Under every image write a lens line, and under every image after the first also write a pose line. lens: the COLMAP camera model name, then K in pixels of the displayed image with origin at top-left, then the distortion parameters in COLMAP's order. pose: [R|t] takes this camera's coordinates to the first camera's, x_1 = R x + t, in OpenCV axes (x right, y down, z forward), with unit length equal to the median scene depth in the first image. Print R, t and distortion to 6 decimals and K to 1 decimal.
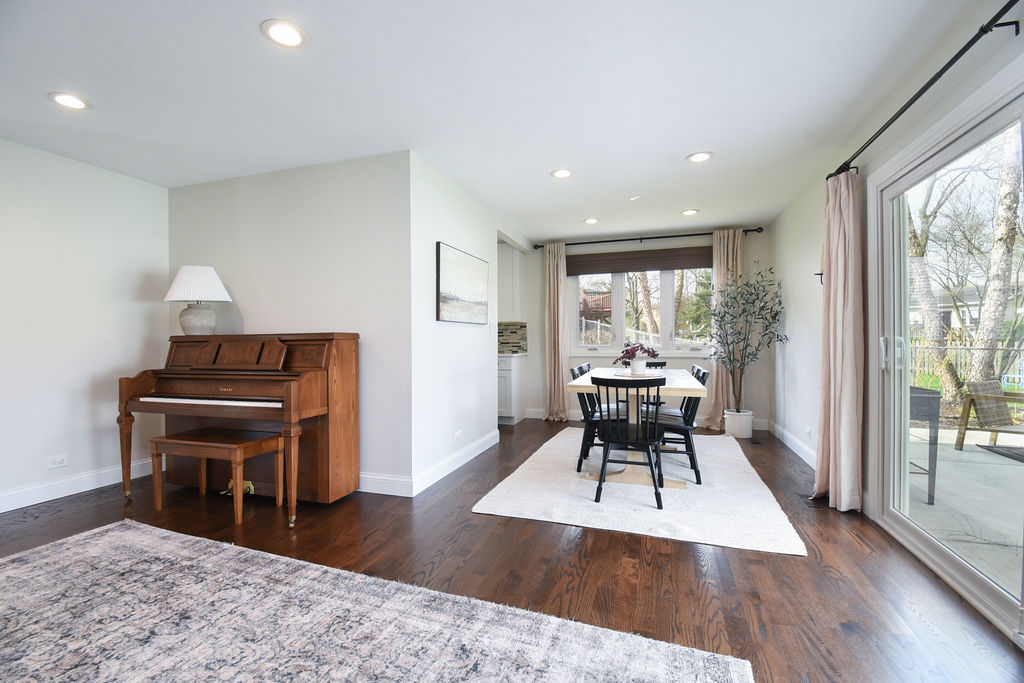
lens RADIAL K [[452.0, 0, 512.0], [0, 452.0, 341.5], [0, 0, 1]] dist [-0.003833, -0.014142]
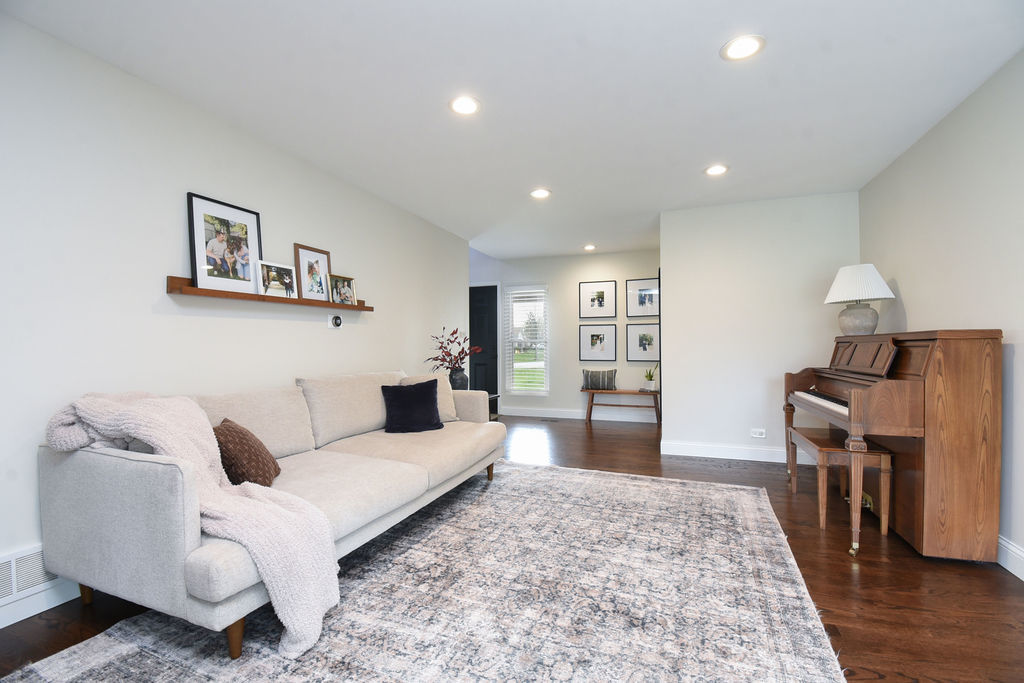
lens RADIAL K [[447.9, 0, 510.5], [0, 447.9, 342.7], [0, 0, 1]] dist [0.018500, -0.024279]
pose [[-0.031433, 0.001422, -0.999505, 0.385514], [0.002885, 0.999995, 0.001332, -0.002892], [0.999502, -0.002842, -0.031437, 0.344922]]
